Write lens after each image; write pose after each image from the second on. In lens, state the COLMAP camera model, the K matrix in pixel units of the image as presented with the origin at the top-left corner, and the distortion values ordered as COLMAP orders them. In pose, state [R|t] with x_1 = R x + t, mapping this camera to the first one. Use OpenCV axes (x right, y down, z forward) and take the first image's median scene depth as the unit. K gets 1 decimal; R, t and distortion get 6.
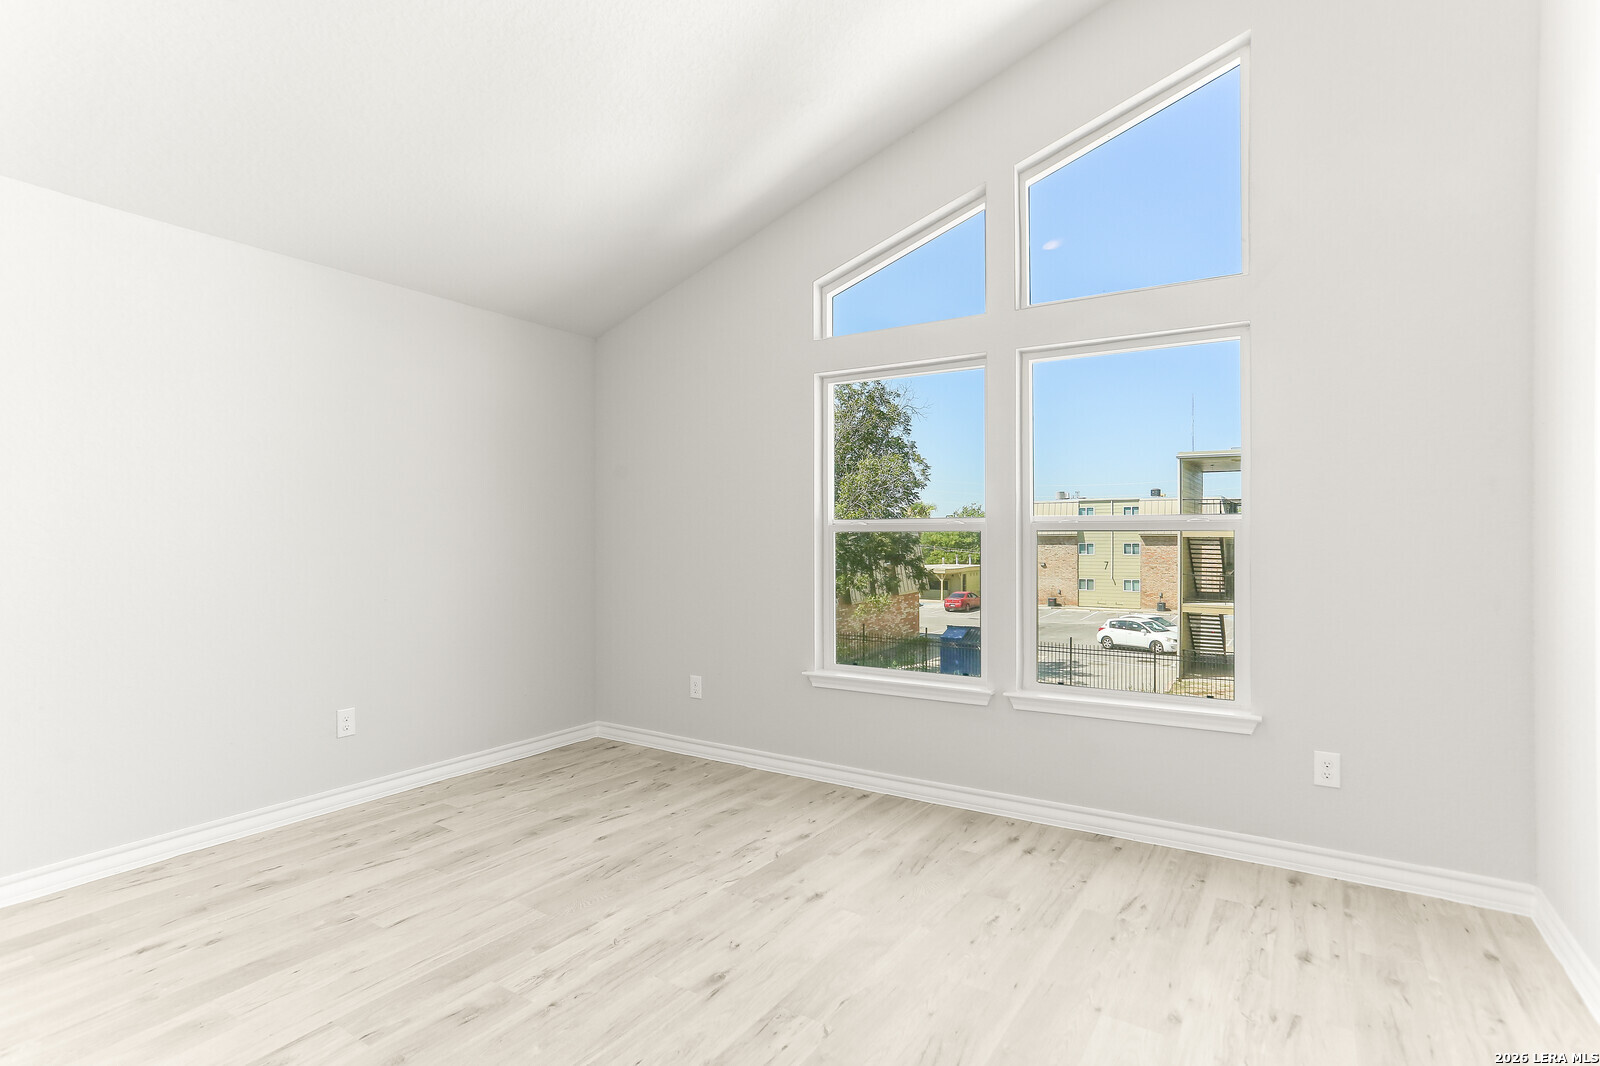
lens RADIAL K [[770.4, 0, 808.9], [0, 770.4, 532.3], [0, 0, 1]] dist [-0.014389, 0.000381]
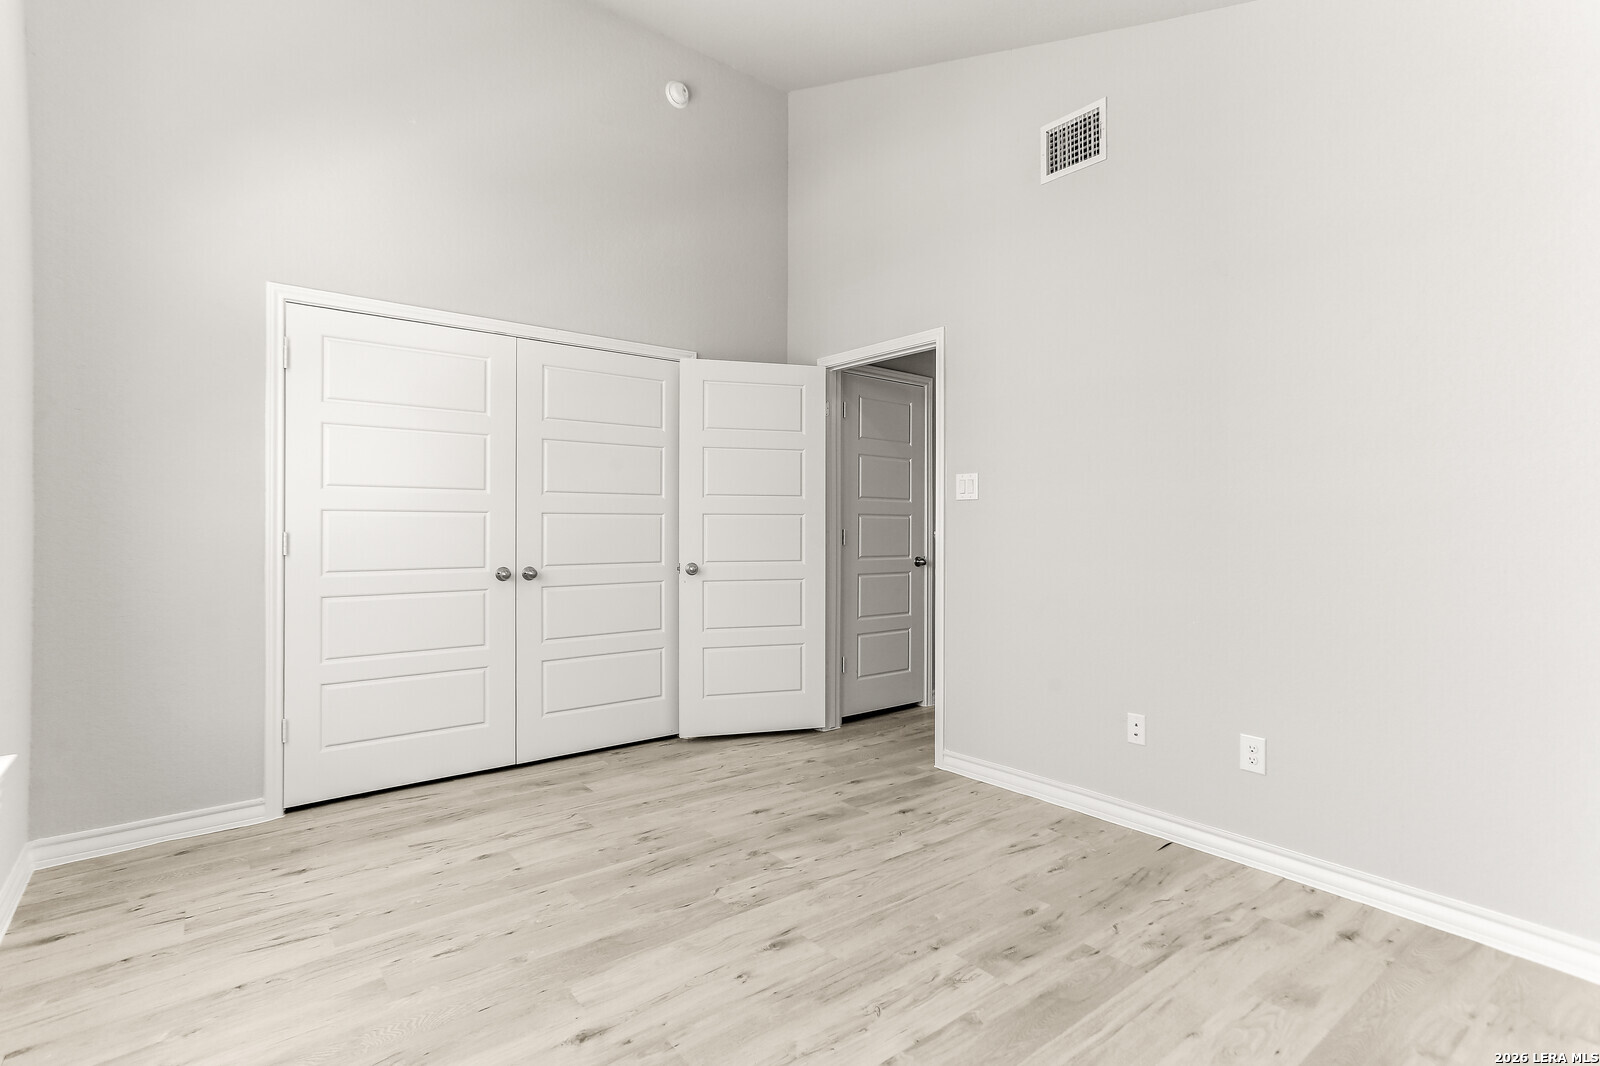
lens RADIAL K [[770.4, 0, 793.0], [0, 770.4, 528.1], [0, 0, 1]] dist [-0.014389, 0.000381]
pose [[-0.941514, 0.001973, 0.336969, -0.474946], [0.002575, 0.999996, 0.001339, 0.035225], [-0.336965, 0.002129, -0.941515, 1.928231]]
